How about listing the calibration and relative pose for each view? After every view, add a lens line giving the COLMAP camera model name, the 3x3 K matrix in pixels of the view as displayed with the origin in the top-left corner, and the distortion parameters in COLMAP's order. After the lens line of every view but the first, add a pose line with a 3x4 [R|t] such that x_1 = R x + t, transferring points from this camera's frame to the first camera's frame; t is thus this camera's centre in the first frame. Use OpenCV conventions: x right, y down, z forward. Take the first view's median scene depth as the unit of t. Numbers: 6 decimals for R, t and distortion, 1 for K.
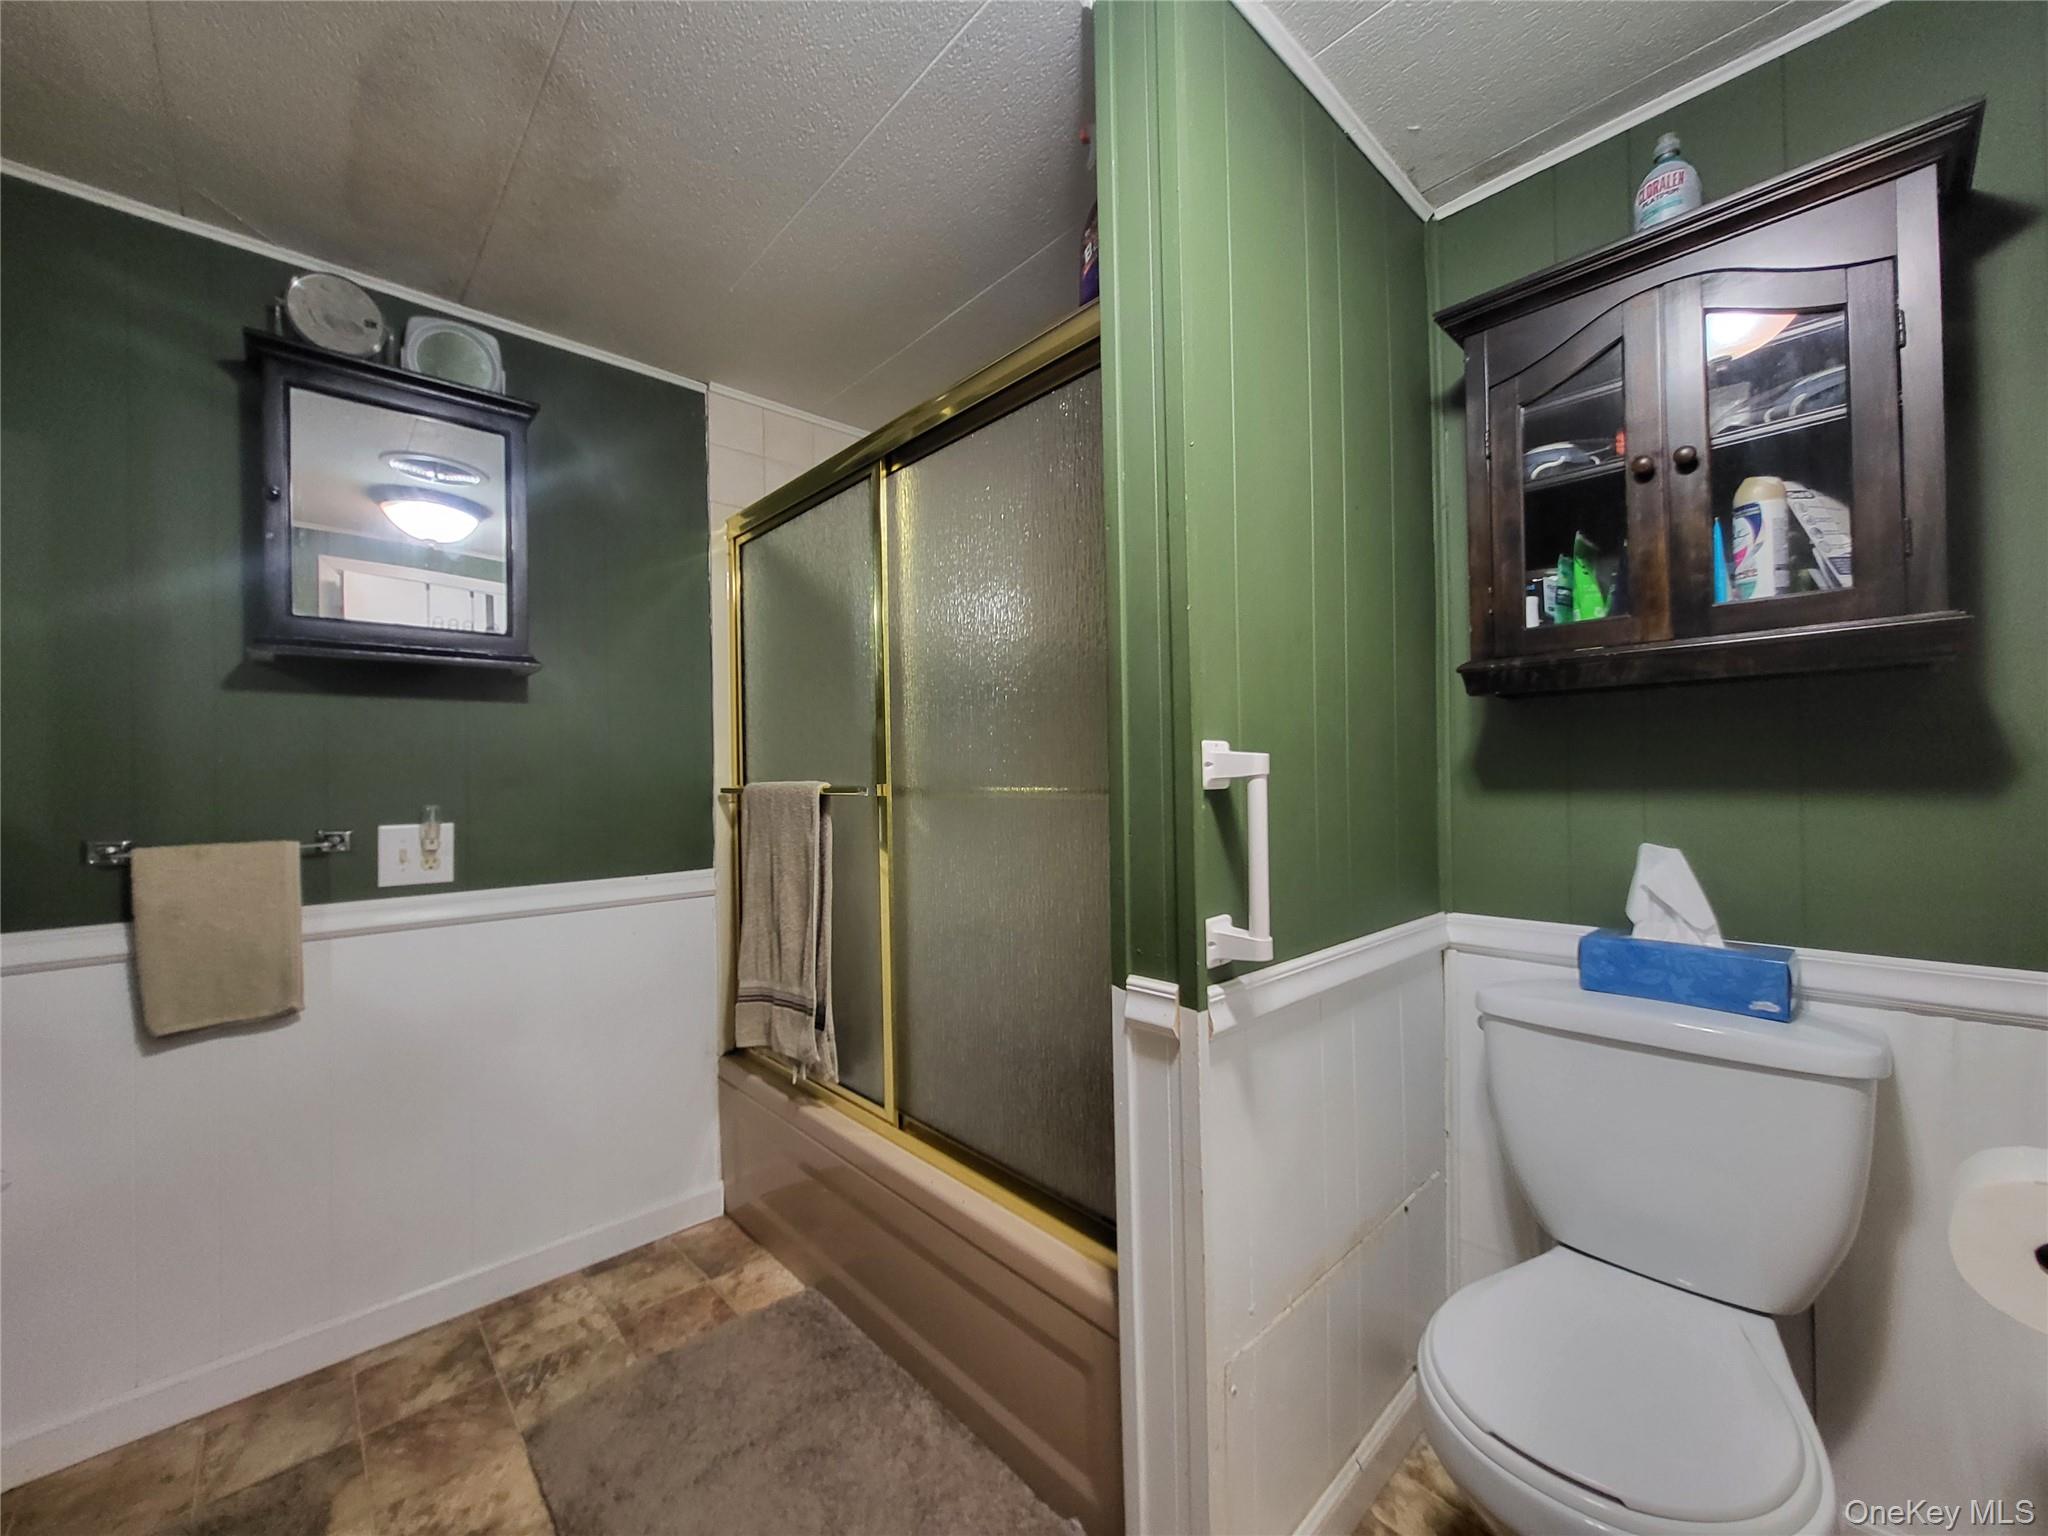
lens RADIAL K [[801.4, 0, 1014.9], [0, 801.4, 772.9], [0, 0, 1]] dist [0.004405, -0.000163]
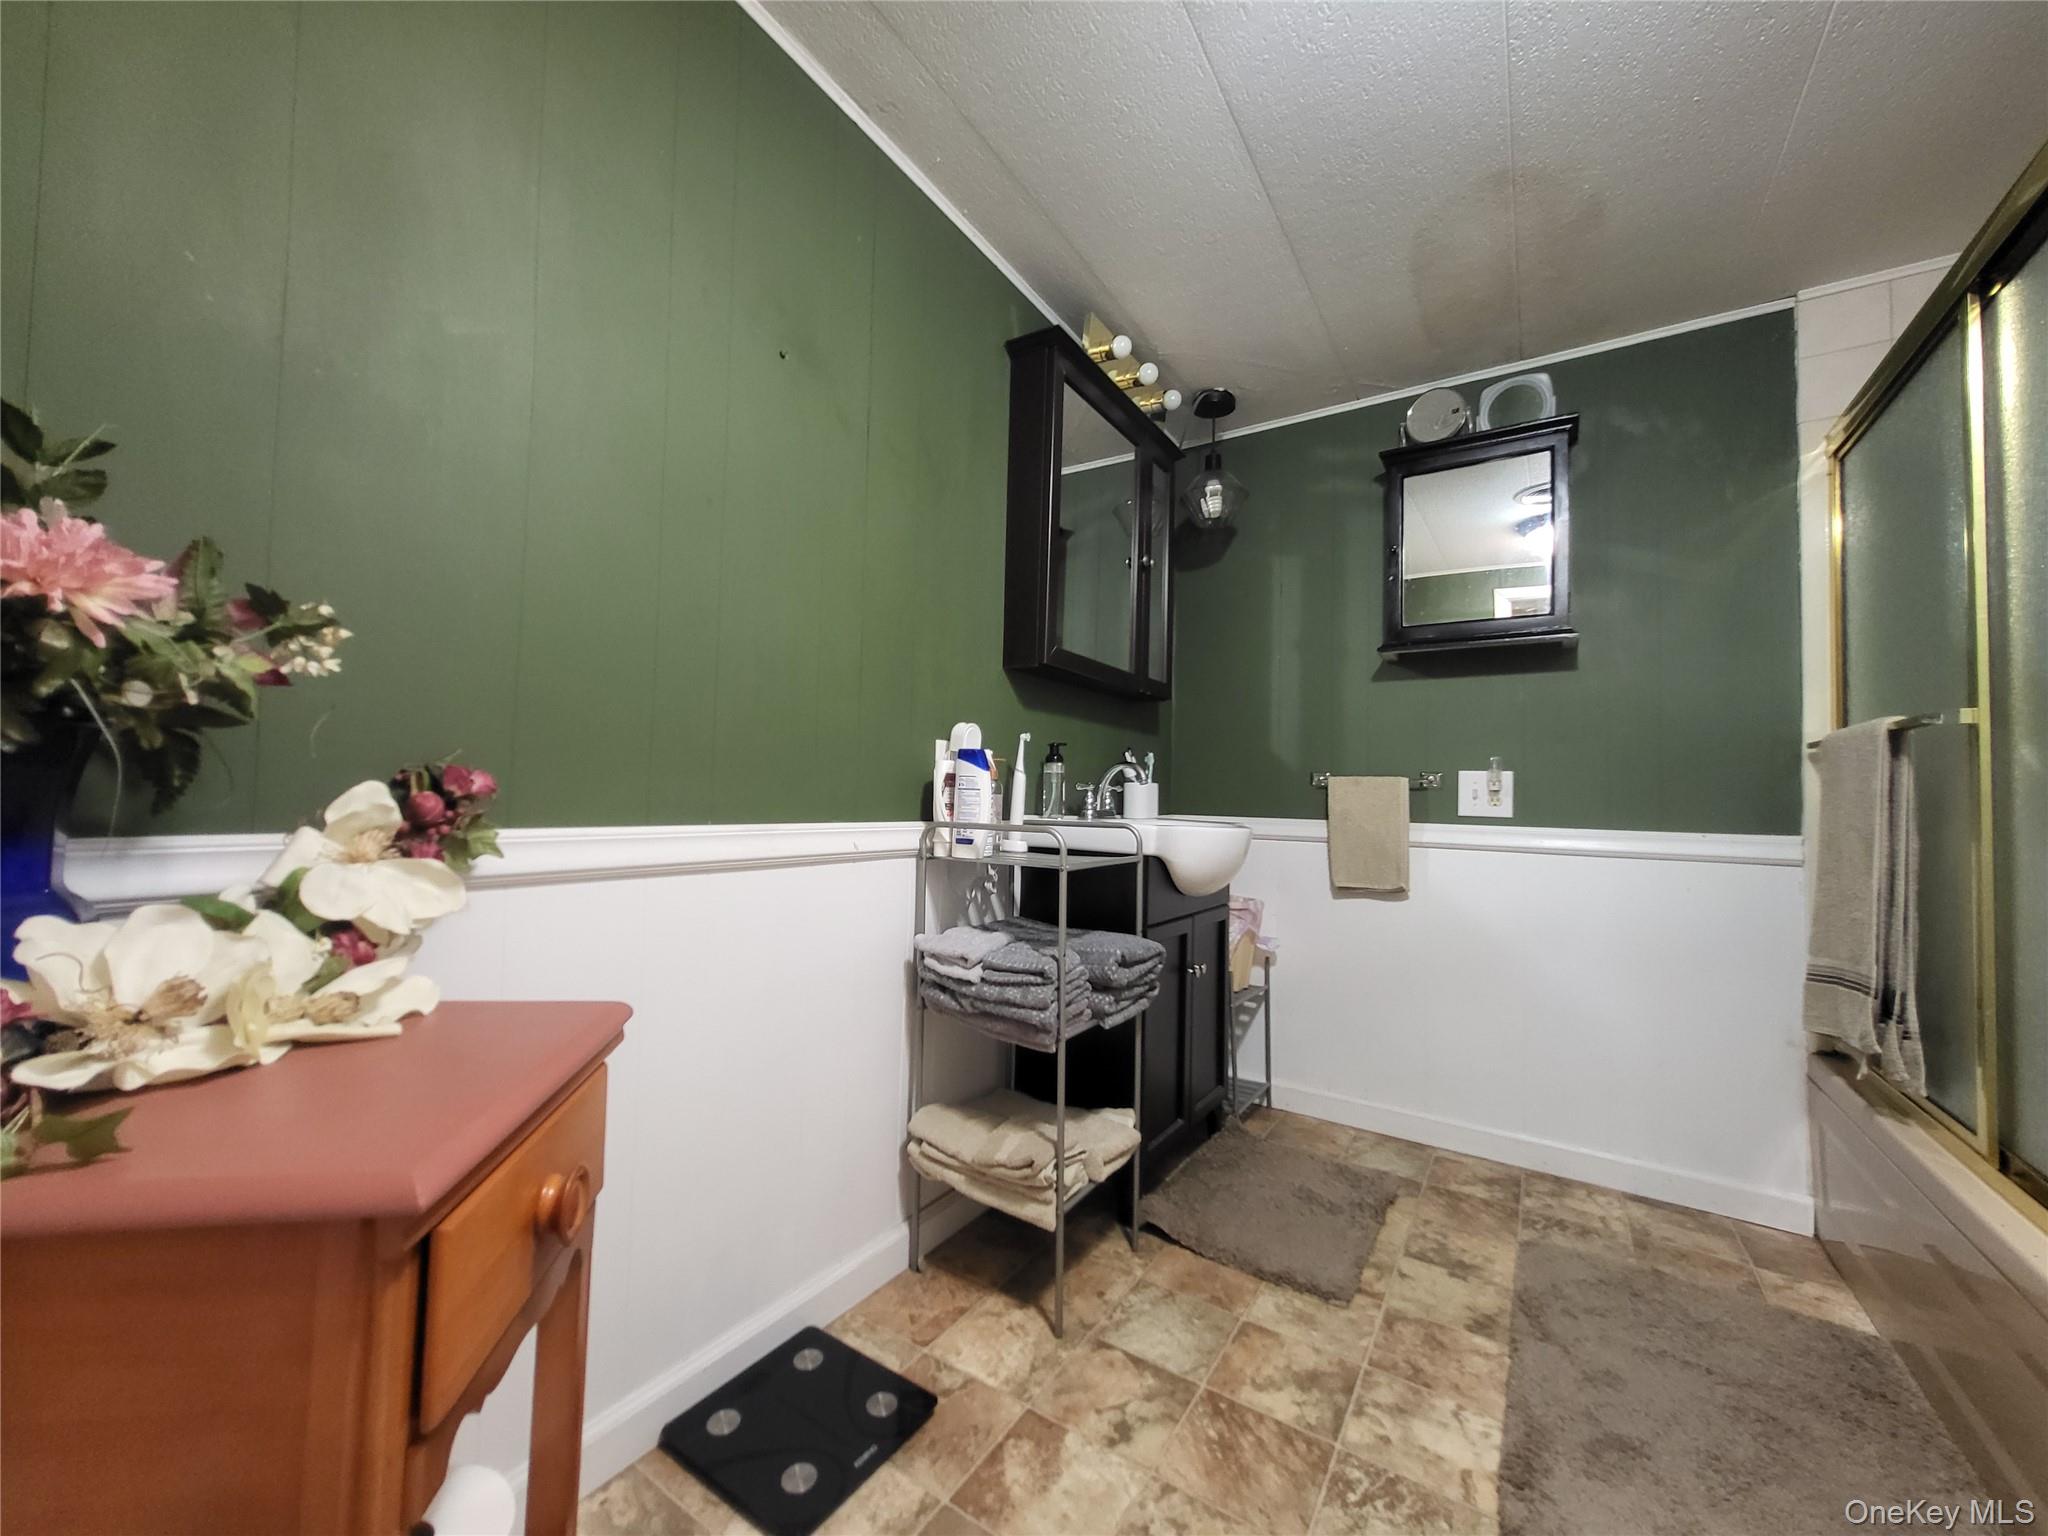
lens RADIAL K [[801.4, 0, 1017.3], [0, 801.4, 766.2], [0, 0, 1]] dist [0.004405, -0.000163]
pose [[0.253080, -0.013589, -0.967350, 0.340941], [-0.018105, 0.999660, -0.018780, 0.097412], [0.967276, 0.022267, 0.252748, -0.073787]]
